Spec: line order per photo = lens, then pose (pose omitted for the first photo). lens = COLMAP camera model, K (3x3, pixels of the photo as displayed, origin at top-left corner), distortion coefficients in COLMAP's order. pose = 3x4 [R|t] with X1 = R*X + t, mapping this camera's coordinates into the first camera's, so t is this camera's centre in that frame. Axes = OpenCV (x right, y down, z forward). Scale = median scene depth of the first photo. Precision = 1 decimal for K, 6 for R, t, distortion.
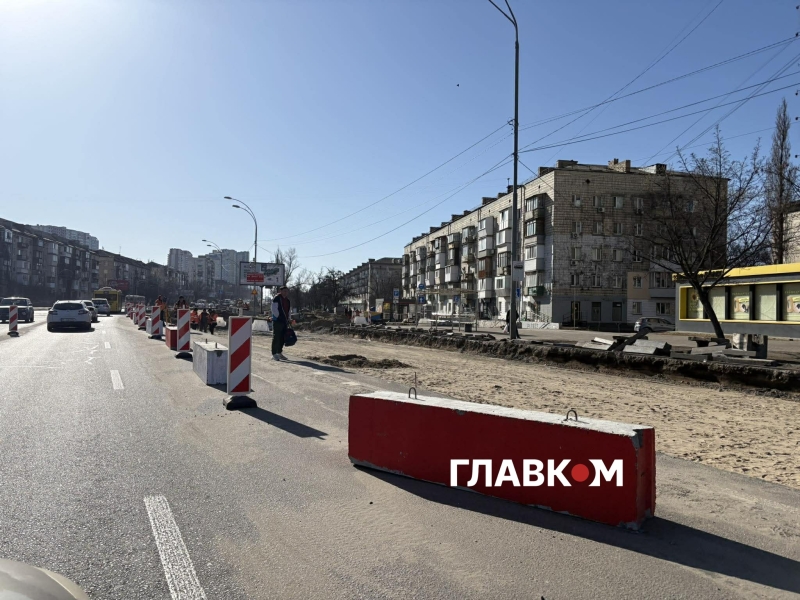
lens RADIAL K [[596.0, 0, 400.0], [0, 596.0, 300.0], [0, 0, 1]] dist [0.037574, -0.004525]
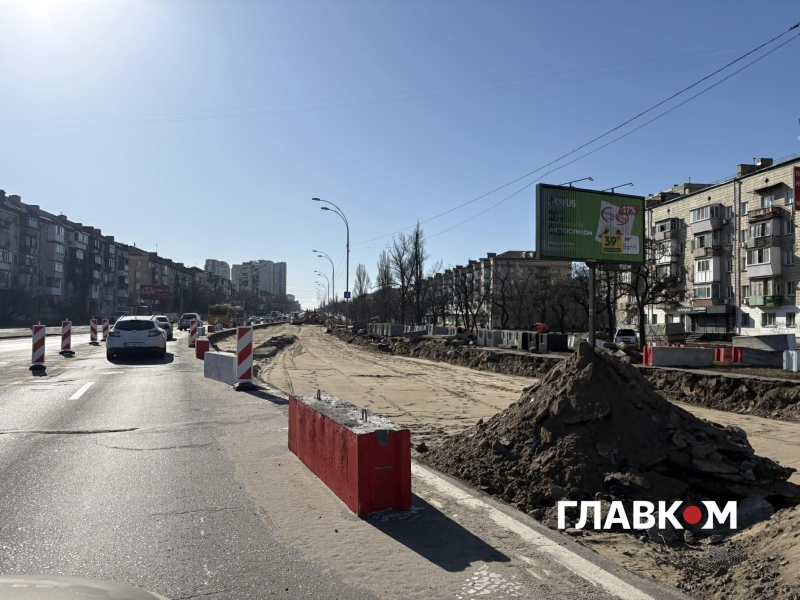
lens RADIAL K [[604.8, 0, 408.9], [0, 604.8, 298.4], [0, 0, 1]] dist [0.027564, -0.002630]
pose [[0.999159, -0.012827, -0.038936, -0.296554], [0.012008, 0.999703, -0.021186, 0.002518], [0.039197, 0.020701, 0.999017, 0.617981]]
